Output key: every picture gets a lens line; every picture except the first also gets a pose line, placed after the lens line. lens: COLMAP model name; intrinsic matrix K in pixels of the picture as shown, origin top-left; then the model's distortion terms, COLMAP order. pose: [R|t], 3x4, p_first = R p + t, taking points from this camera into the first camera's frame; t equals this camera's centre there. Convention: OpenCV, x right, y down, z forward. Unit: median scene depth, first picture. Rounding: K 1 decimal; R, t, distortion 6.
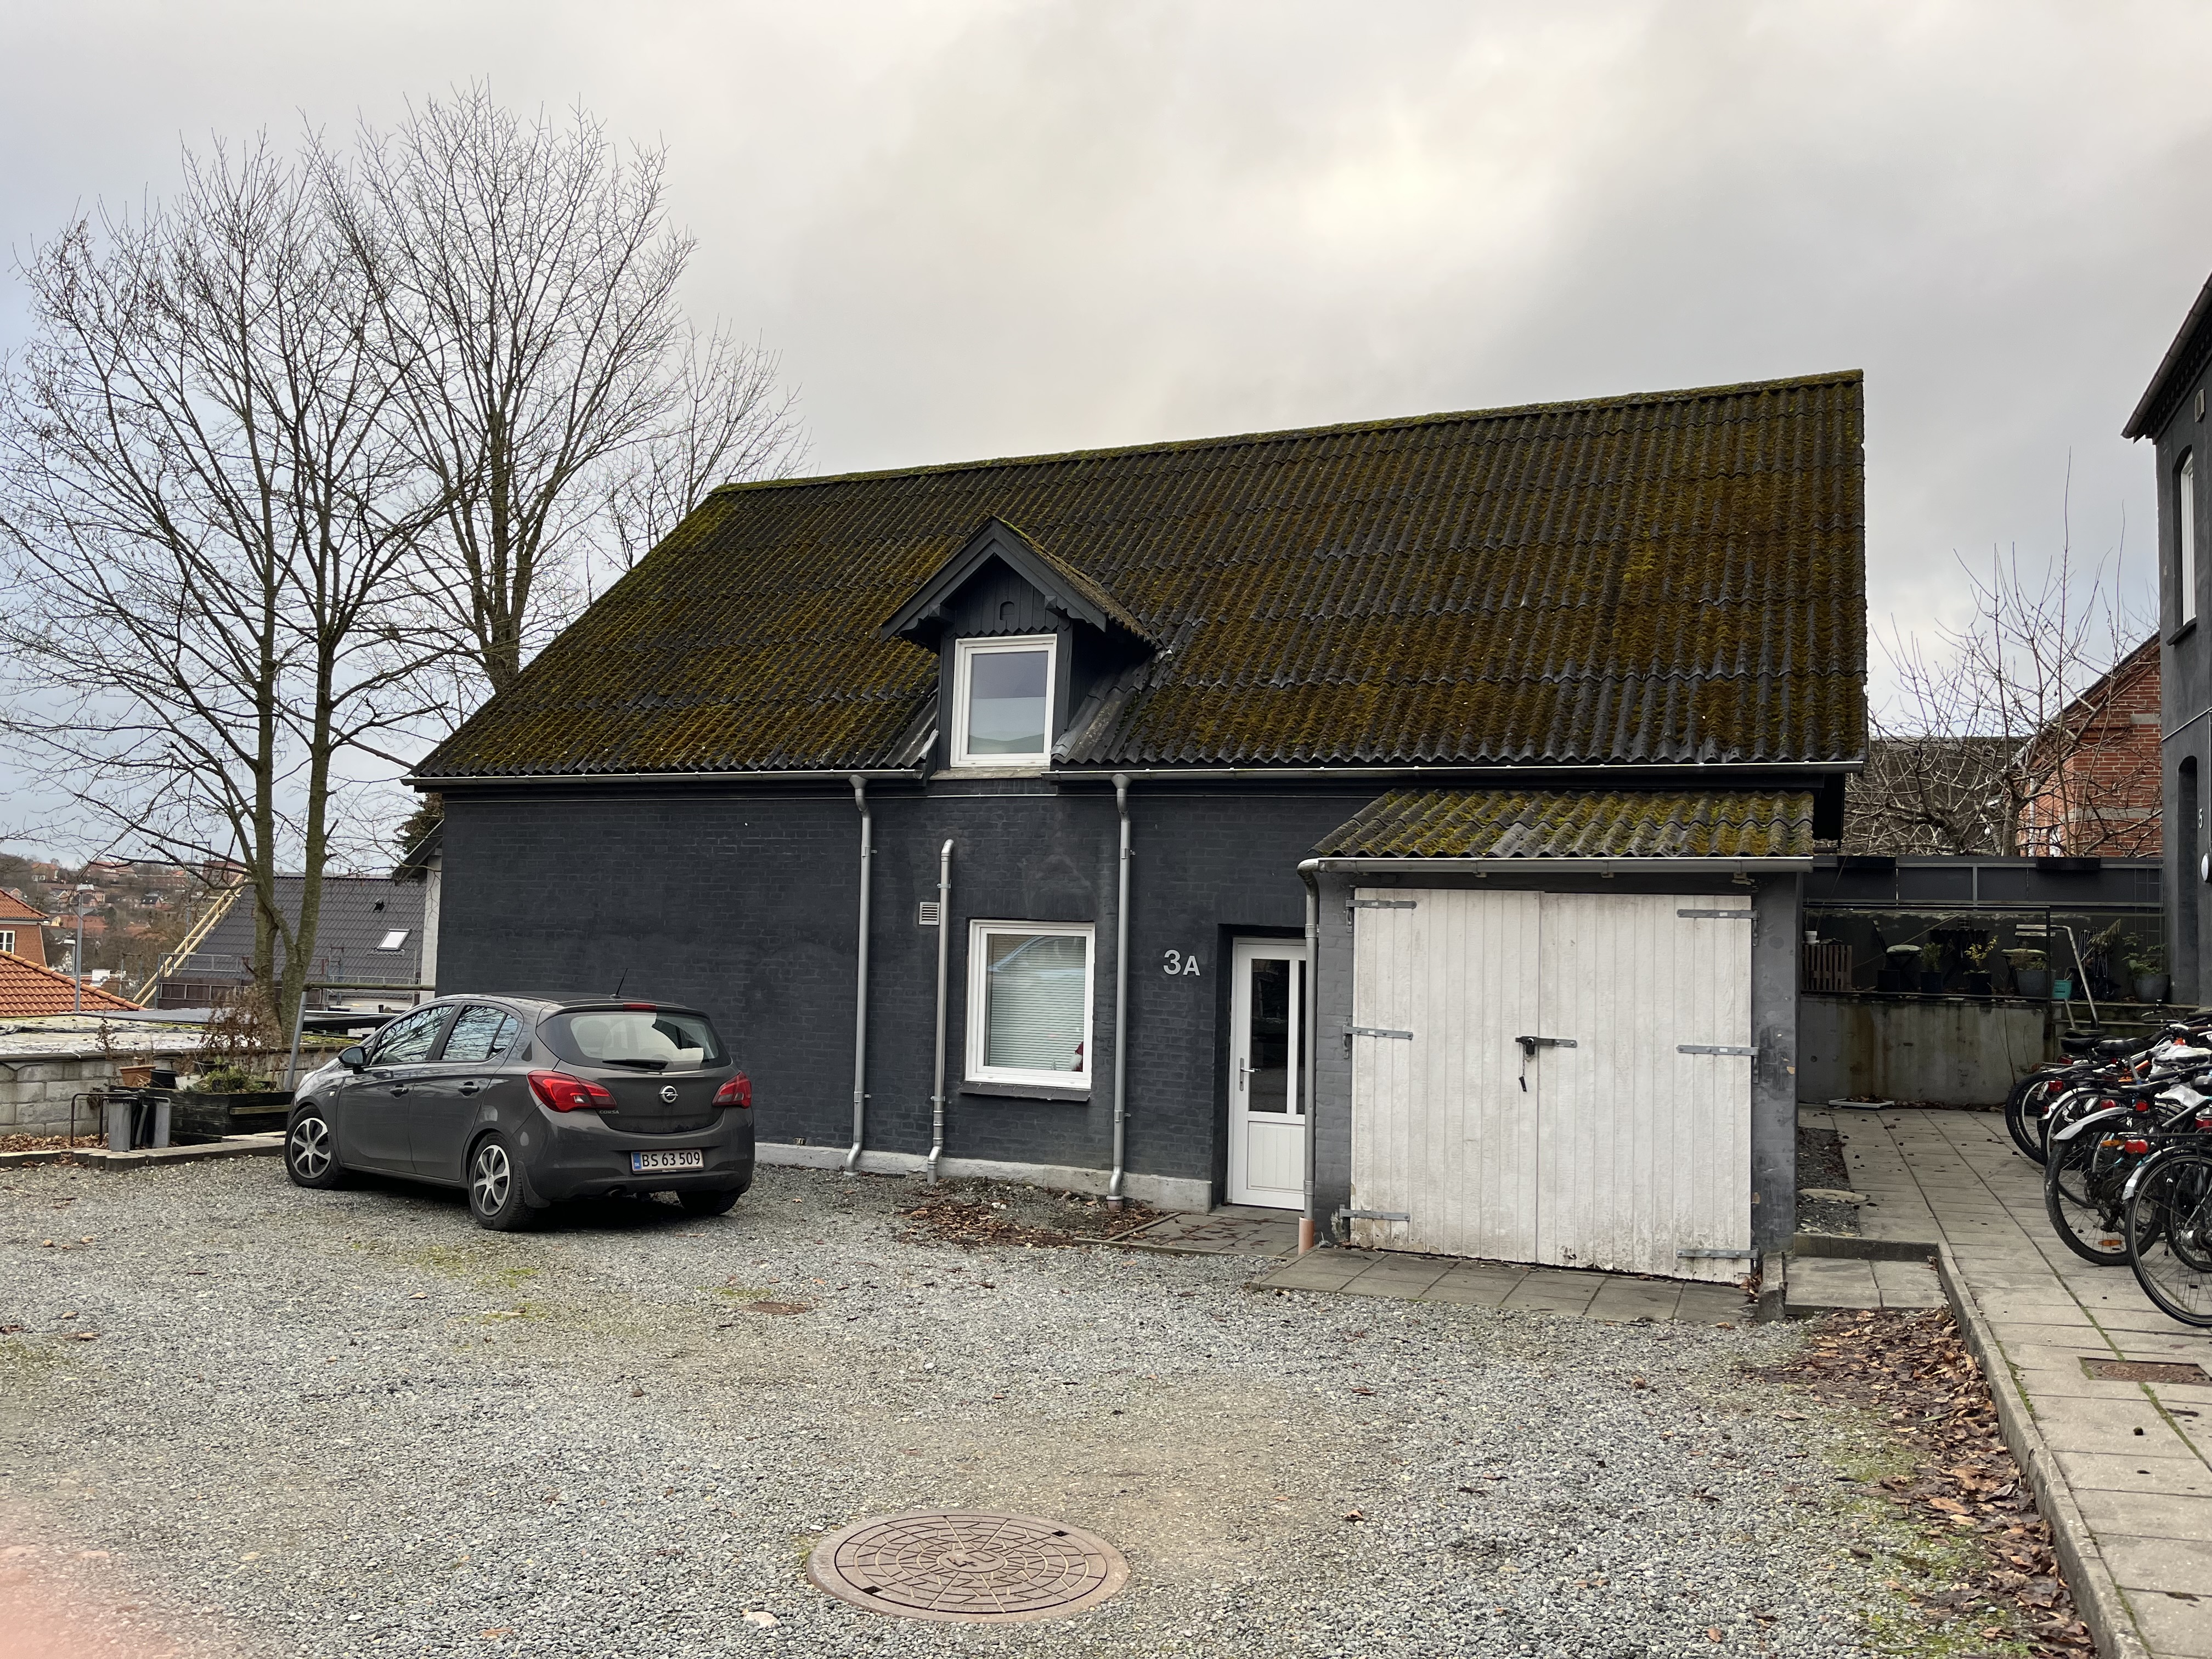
lens RADIAL K [[1683.8, 0, 1106.0], [0, 1683.8, 829.5], [0, 0, 1]] dist [0.030478, -0.005985]
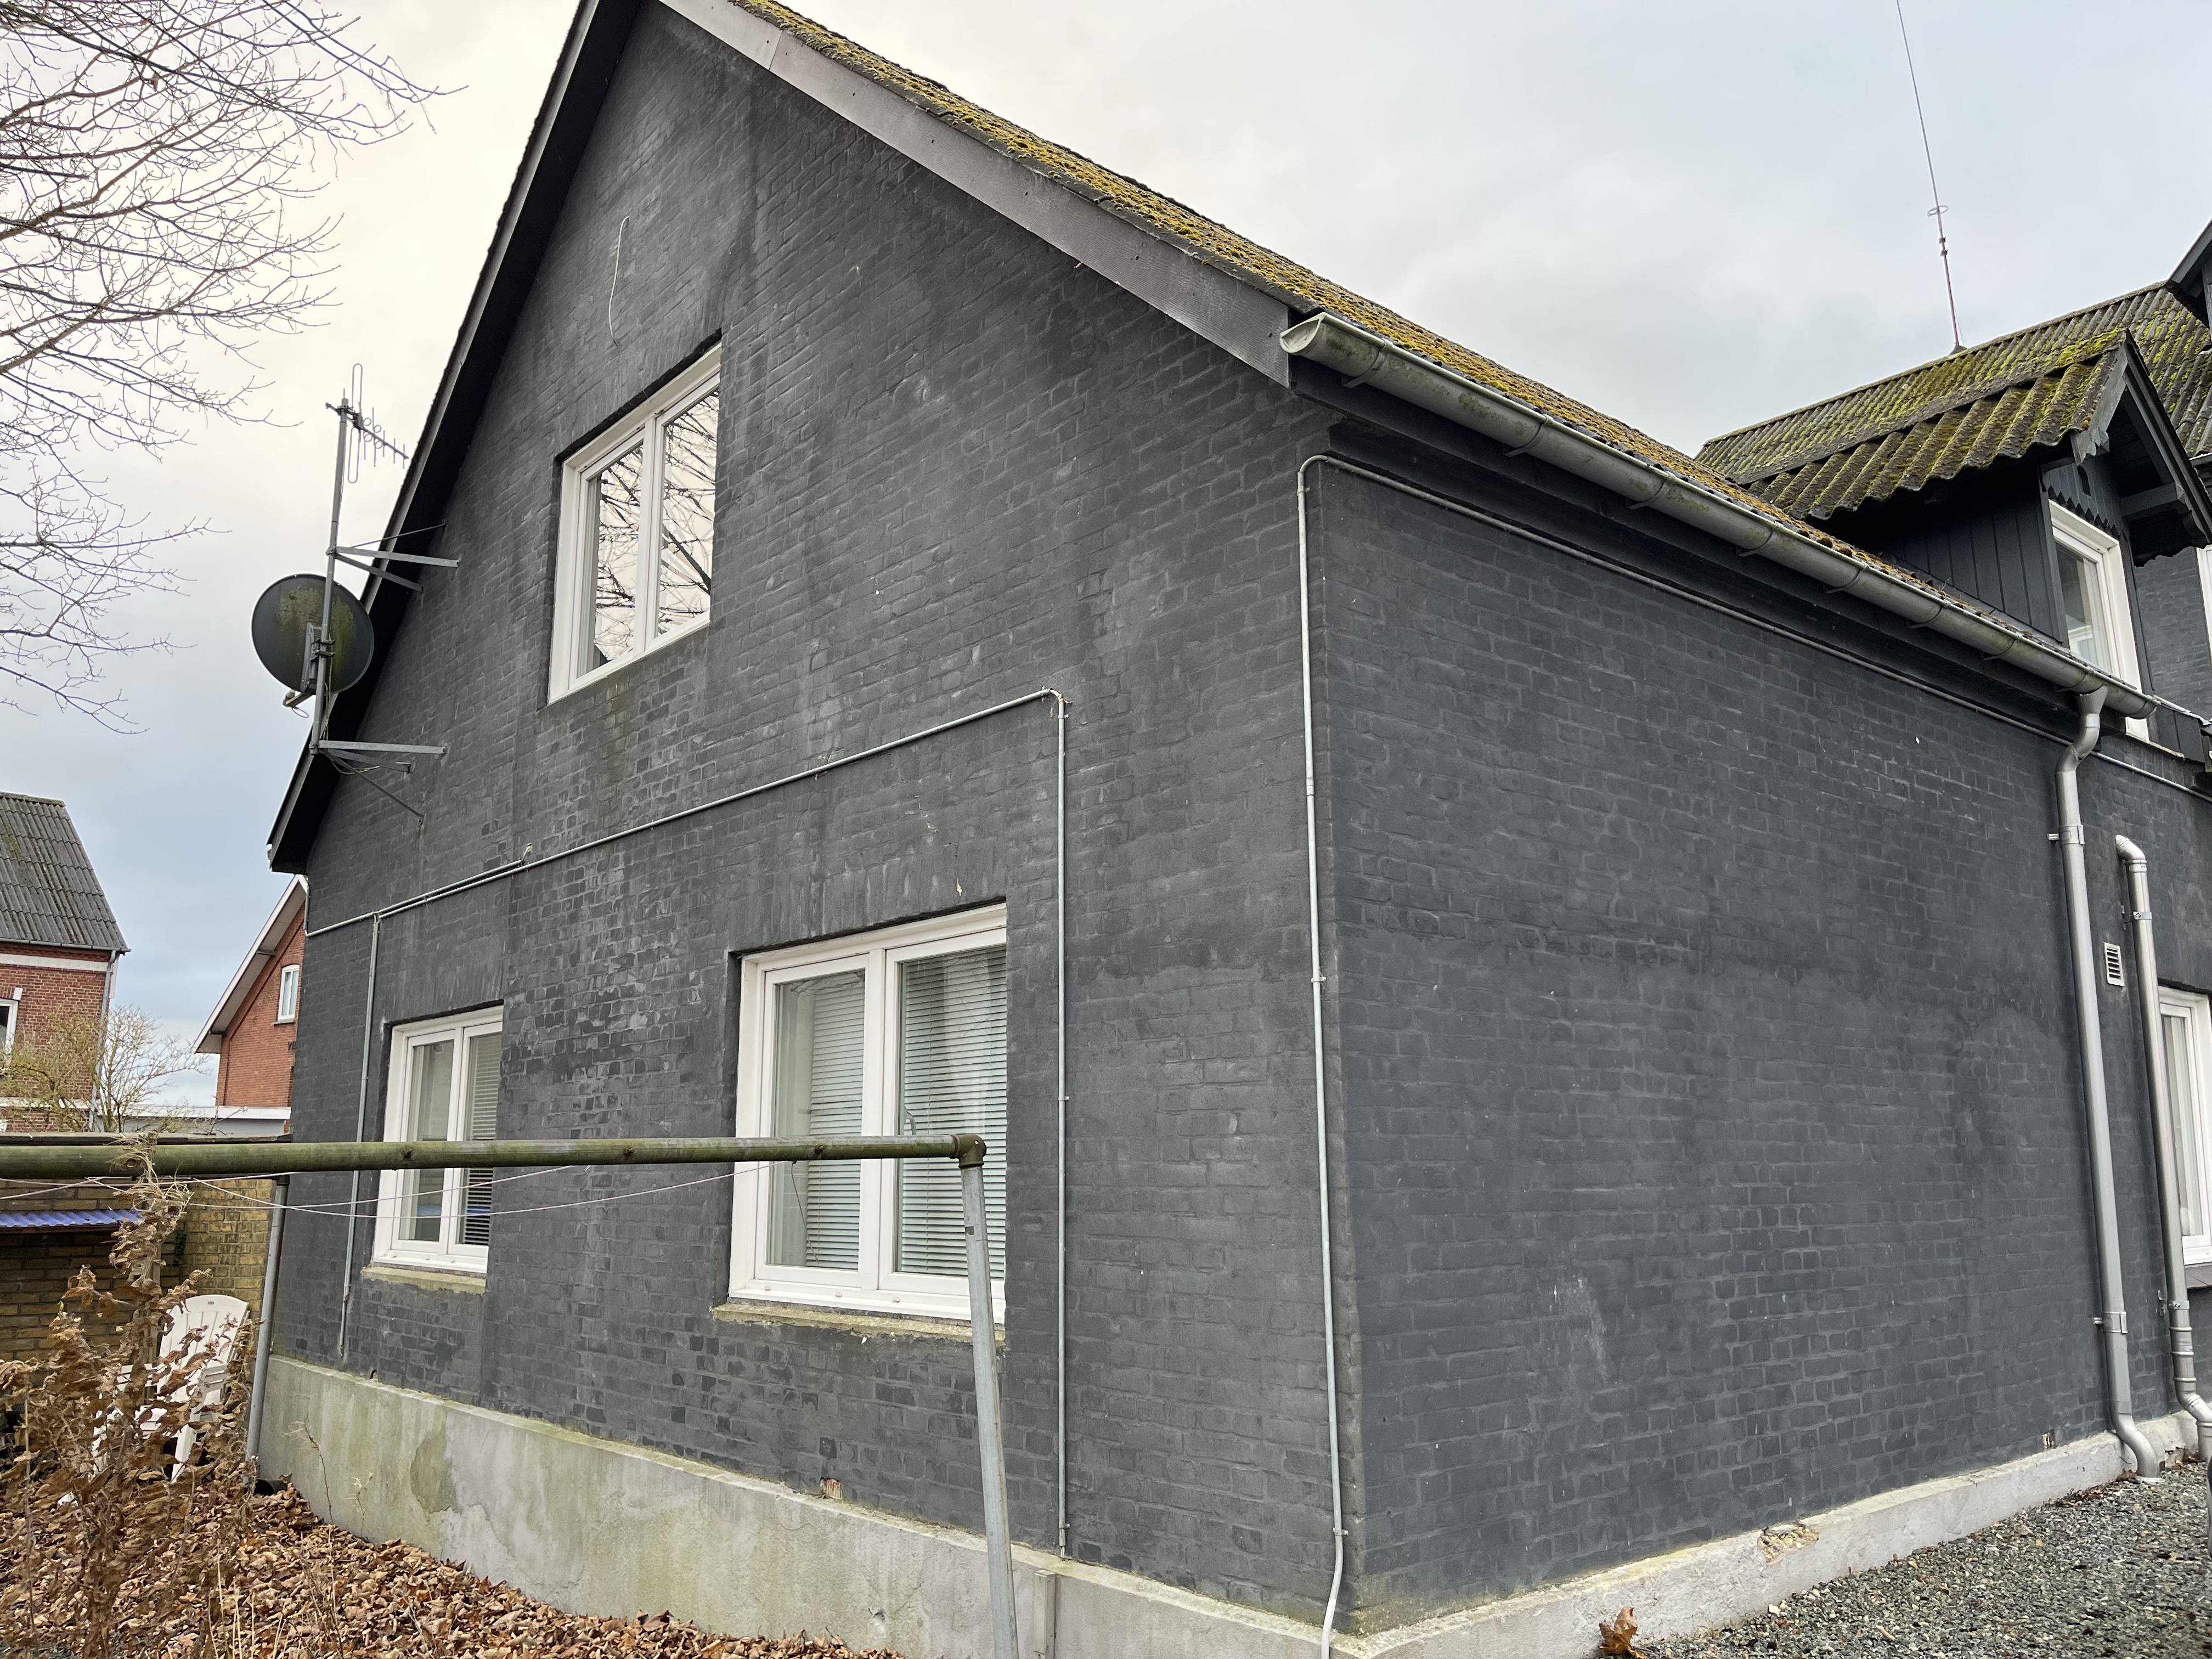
lens RADIAL K [[1683.8, 0, 1106.0], [0, 1683.8, 829.5], [0, 0, 1]] dist [0.030478, -0.005985]
pose [[0.448849, 0.145602, 0.881666, -0.680677], [-0.048452, 0.989151, -0.138685, 0.090392], [-0.892293, 0.019530, 0.451034, 0.952152]]
